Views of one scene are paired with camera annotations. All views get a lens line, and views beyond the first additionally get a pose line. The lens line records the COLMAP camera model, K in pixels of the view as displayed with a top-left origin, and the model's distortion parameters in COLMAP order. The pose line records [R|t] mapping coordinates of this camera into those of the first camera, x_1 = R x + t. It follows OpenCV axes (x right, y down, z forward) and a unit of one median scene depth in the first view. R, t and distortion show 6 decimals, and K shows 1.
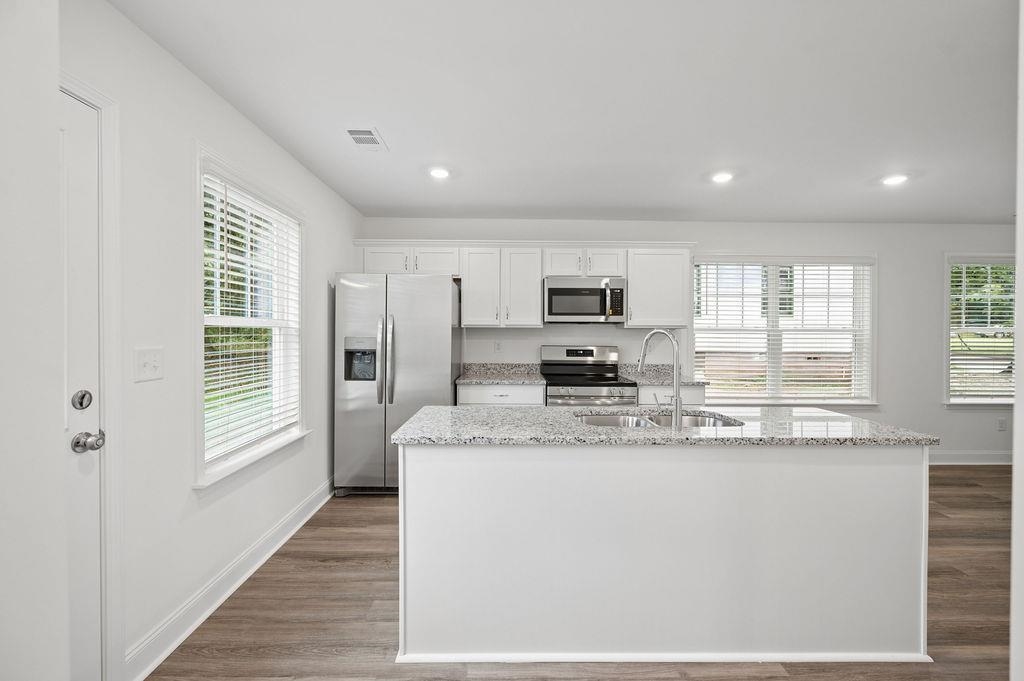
lens RADIAL K [[410.2, 0, 507.8], [0, 410.2, 338.1], [0, 0, 1]] dist [-0.005860, 0.001878]
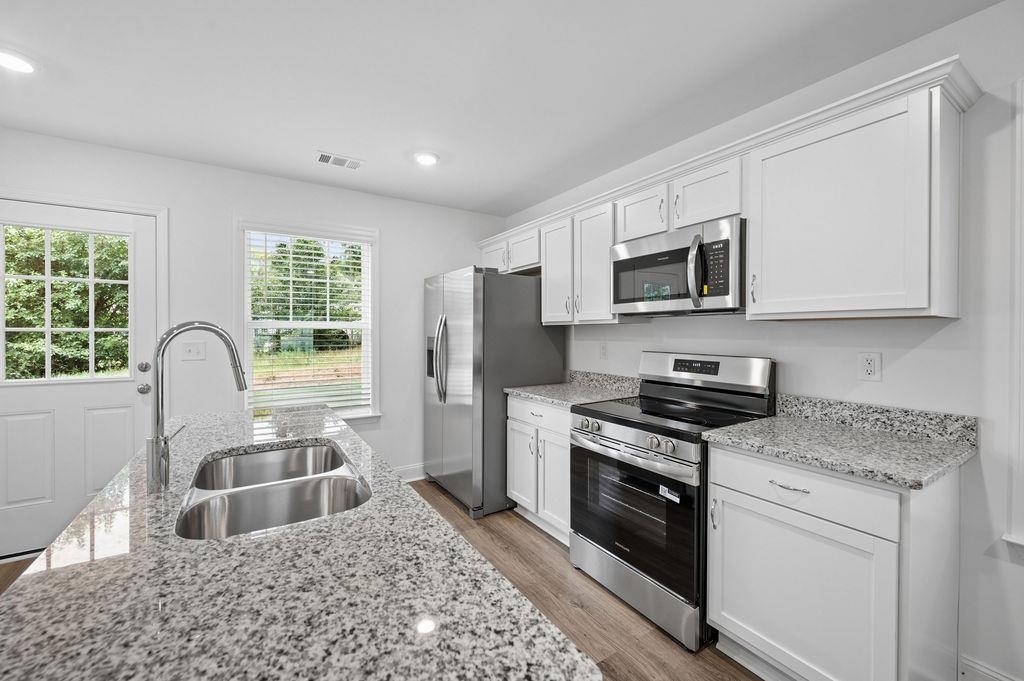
lens RADIAL K [[410.2, 0, 502.7], [0, 410.2, 333.0], [0, 0, 1]] dist [-0.005860, 0.001878]
pose [[0.528598, -0.002367, -0.848869, 0.544694], [-0.006503, 0.999955, -0.006838, -0.004490], [0.848847, 0.009135, 0.528559, 0.508625]]
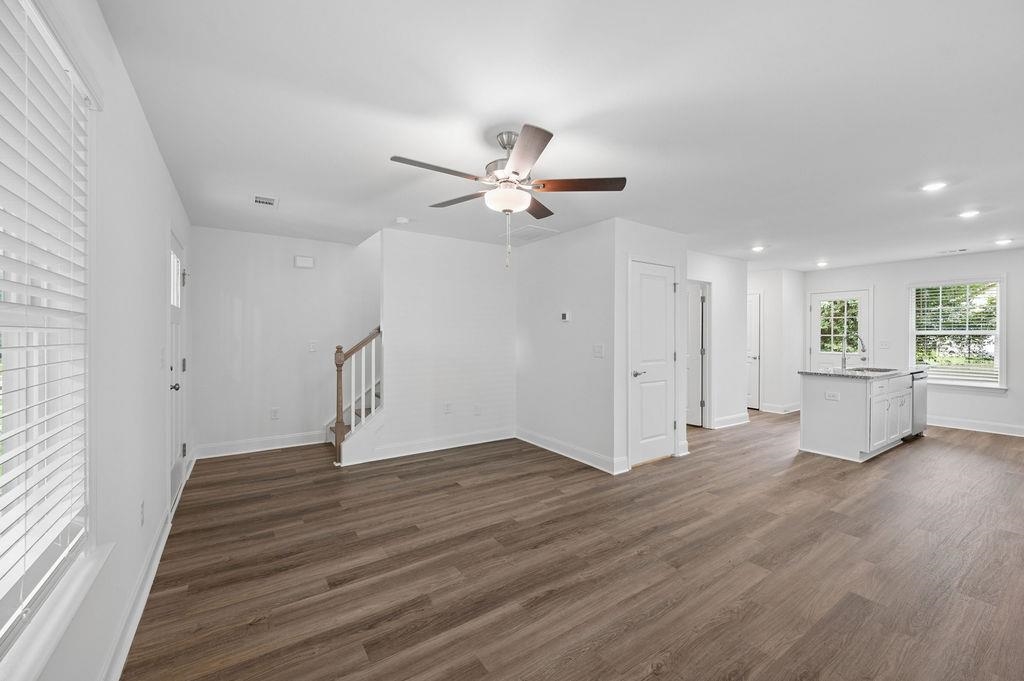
lens RADIAL K [[410.2, 0, 507.7], [0, 410.2, 339.0], [0, 0, 1]] dist [-0.005860, 0.001878]
pose [[-0.832929, -0.003231, -0.553371, 1.908406], [-0.012376, 0.999842, 0.012791, 0.001433], [0.553242, 0.017502, -0.832837, 0.987060]]
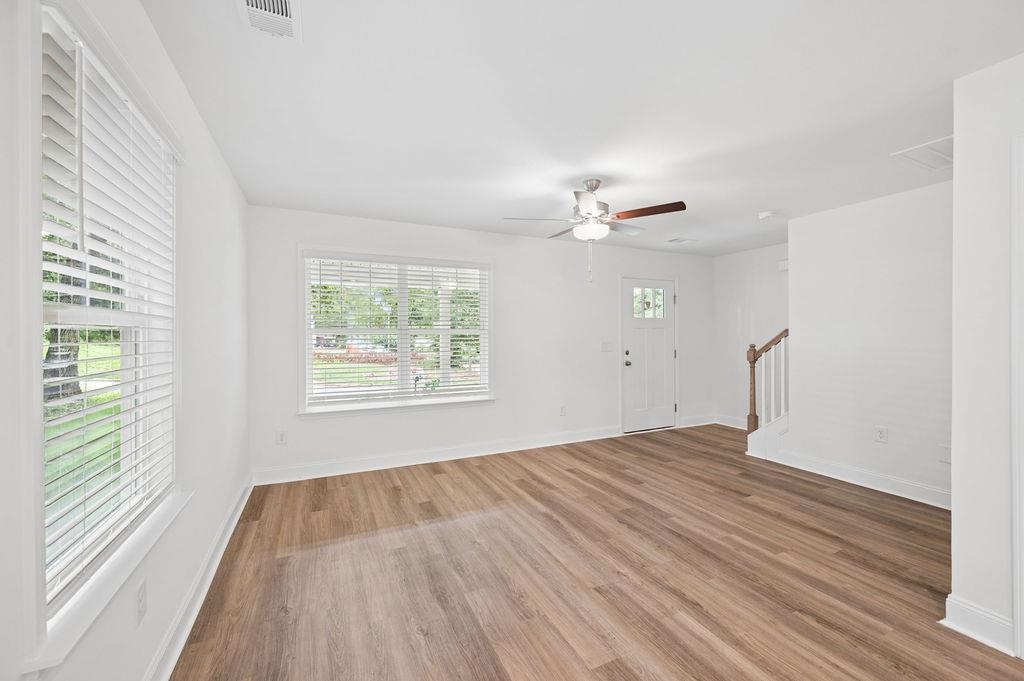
lens RADIAL K [[410.2, 0, 513.8], [0, 410.2, 334.3], [0, 0, 1]] dist [-0.005860, 0.001878]
pose [[-0.422743, -0.001261, 0.906249, 0.876320], [0.009569, 0.999937, 0.005855, -0.003199], [-0.906199, 0.011147, -0.422704, 0.954565]]
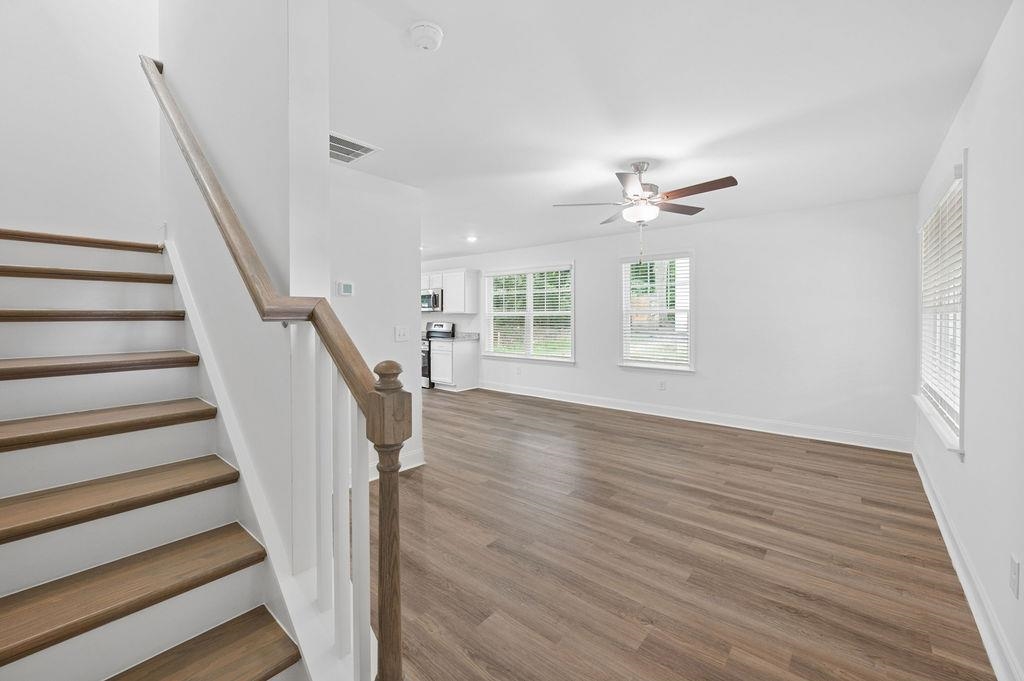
lens RADIAL K [[410.2, 0, 516.6], [0, 410.2, 320.7], [0, 0, 1]] dist [-0.005860, 0.001878]
pose [[0.766972, -0.001935, -0.641677, 1.904347], [0.000548, 0.999997, -0.002362, 0.016429], [0.641680, 0.001460, 0.766971, -0.340155]]
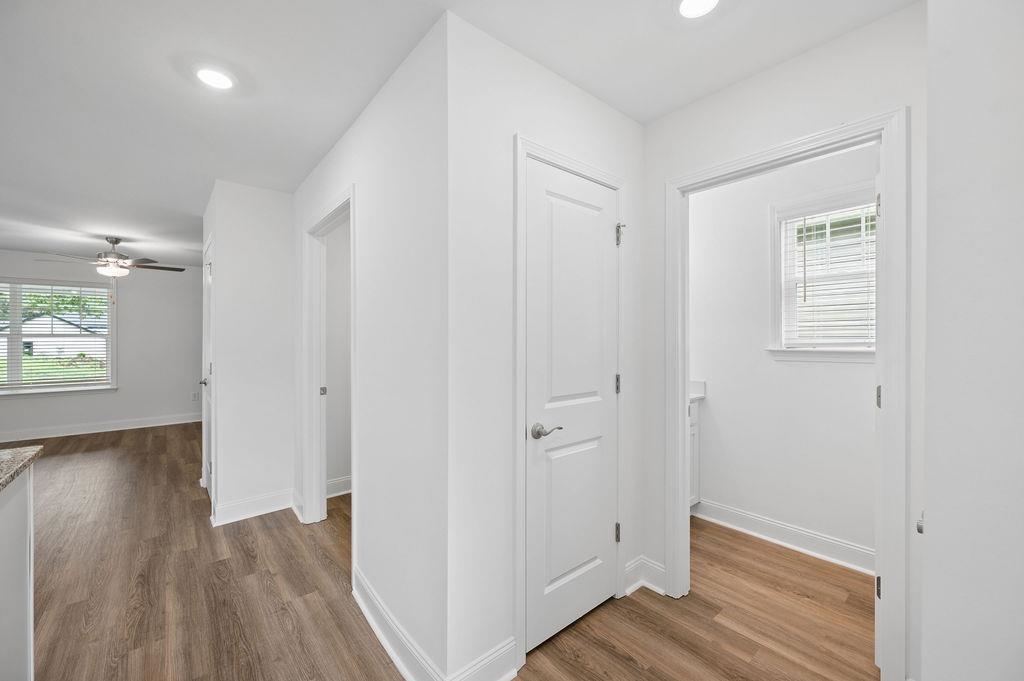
lens RADIAL K [[410.2, 0, 511.0], [0, 410.2, 336.3], [0, 0, 1]] dist [-0.005860, 0.001878]
pose [[-0.634030, -0.001345, 0.773307, -0.165379], [0.009377, 0.999912, 0.009427, -0.005374], [-0.773251, 0.013228, -0.633962, 0.326488]]
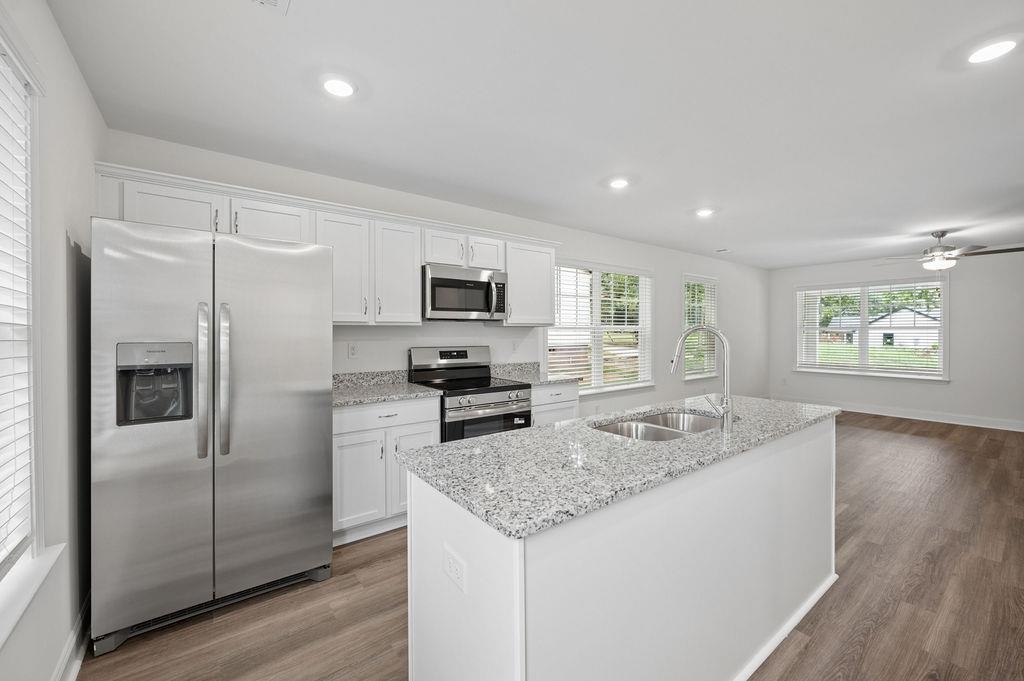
lens RADIAL K [[410.2, 0, 509.5], [0, 410.2, 336.0], [0, 0, 1]] dist [-0.005860, 0.001878]
pose [[0.804734, -0.013399, 0.593485, -0.260518], [0.014328, 0.999892, 0.003147, -0.004727], [-0.593463, 0.005971, 0.804839, 0.245506]]
